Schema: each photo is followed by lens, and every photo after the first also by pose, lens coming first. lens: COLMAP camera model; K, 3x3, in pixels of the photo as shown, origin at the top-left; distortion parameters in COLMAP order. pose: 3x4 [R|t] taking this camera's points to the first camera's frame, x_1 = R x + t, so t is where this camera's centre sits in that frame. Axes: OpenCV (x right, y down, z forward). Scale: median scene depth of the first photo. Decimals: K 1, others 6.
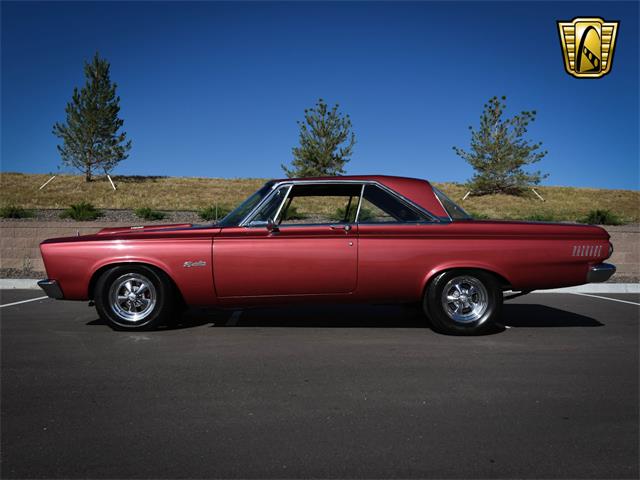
lens RADIAL K [[719.2, 0, 320.0], [0, 719.2, 240.0], [0, 0, 1]] dist [0.005167, 0.012408]
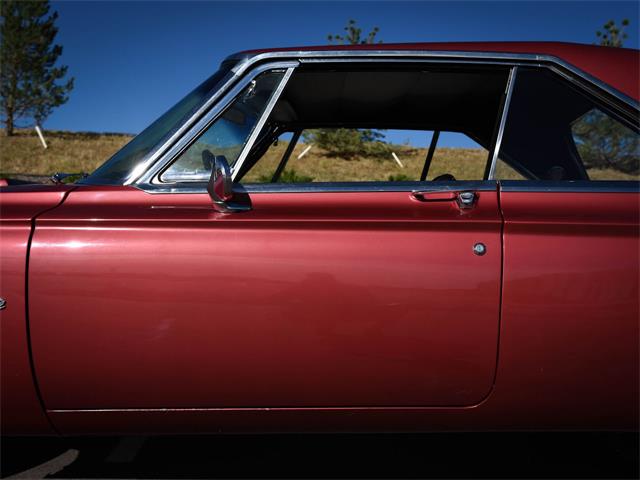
lens RADIAL K [[776.4, 0, 320.0], [0, 776.4, 240.0], [0, 0, 1]] dist [0.028114, 0.041803]
pose [[0.999453, 0.022939, -0.023833, -0.006960], [-0.022552, 0.999611, 0.016400, -0.001015], [0.024200, -0.015854, 0.999581, 0.268253]]
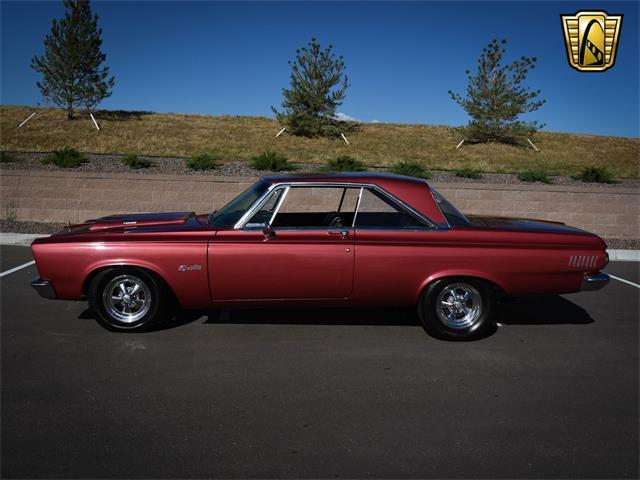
lens RADIAL K [[730.8, 0, 320.0], [0, 730.8, 240.0], [0, 0, 1]] dist [0.011732, 0.035678]
pose [[0.999507, 0.020813, 0.023518, -0.007766], [-0.023645, 0.991568, 0.127412, -0.054879], [-0.020668, -0.127905, 0.991571, 0.001003]]
